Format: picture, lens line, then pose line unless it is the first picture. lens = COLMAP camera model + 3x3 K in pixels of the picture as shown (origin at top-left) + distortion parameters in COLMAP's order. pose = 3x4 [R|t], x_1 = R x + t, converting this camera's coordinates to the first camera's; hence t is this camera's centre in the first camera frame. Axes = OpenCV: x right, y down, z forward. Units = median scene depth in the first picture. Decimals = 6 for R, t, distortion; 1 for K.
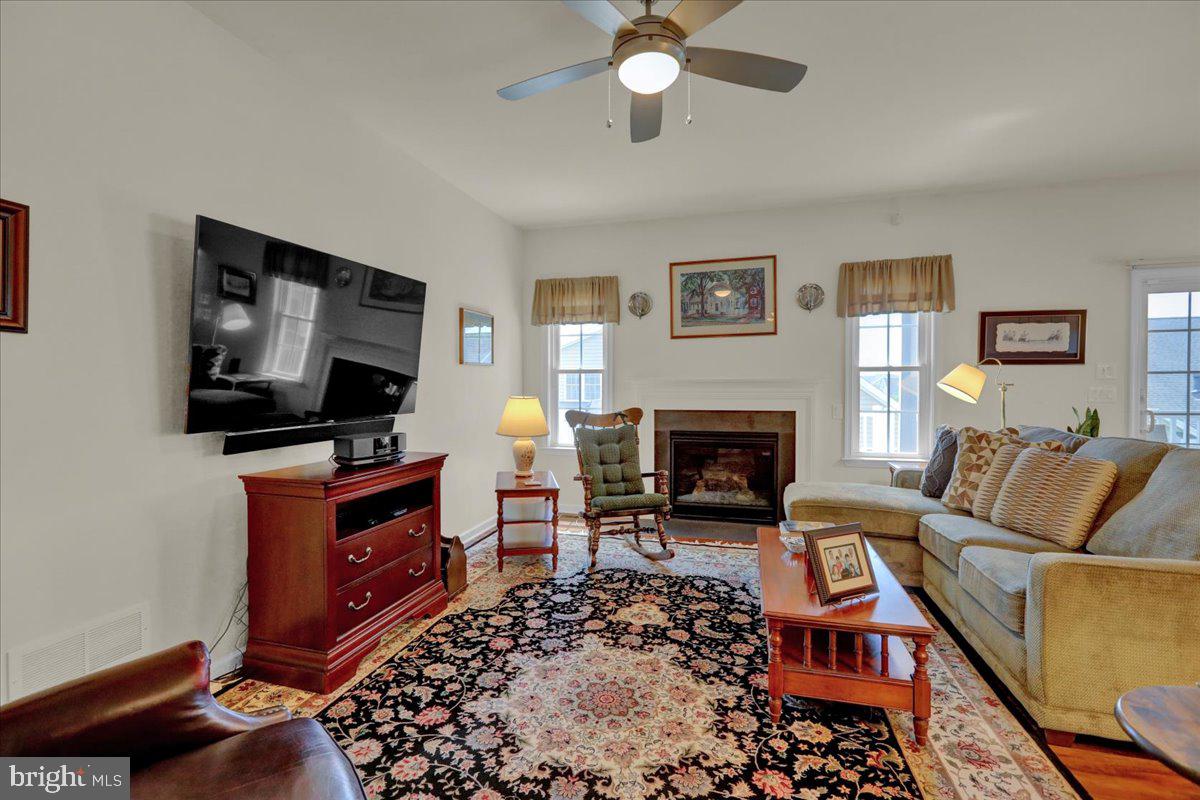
lens RADIAL K [[546.8, 0, 600.5], [0, 546.8, 392.6], [0, 0, 1]] dist [0.003264, 0.001035]
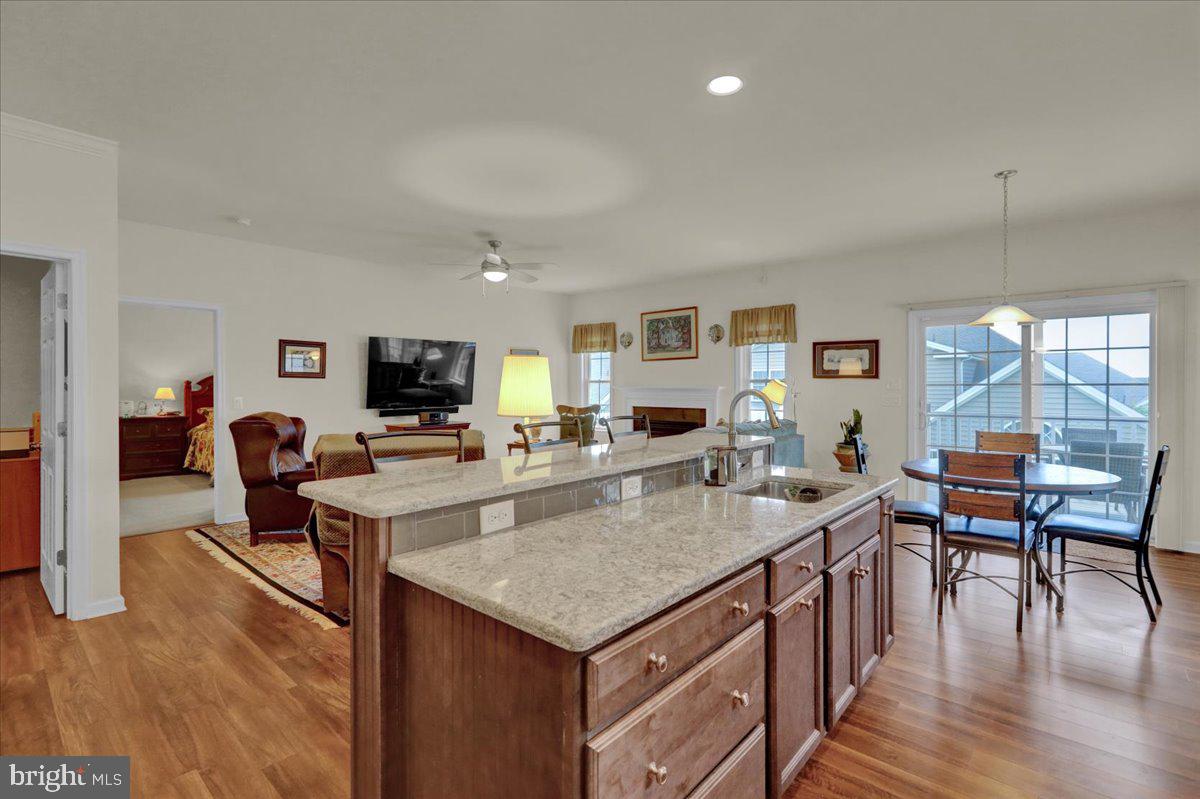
lens RADIAL K [[546.8, 0, 591.8], [0, 546.8, 393.3], [0, 0, 1]] dist [0.003264, 0.001035]
pose [[0.901568, 0.007440, -0.432574, 0.713887], [-0.006041, 0.999971, 0.004609, -0.013540], [0.432596, -0.001542, 0.901587, -0.504385]]
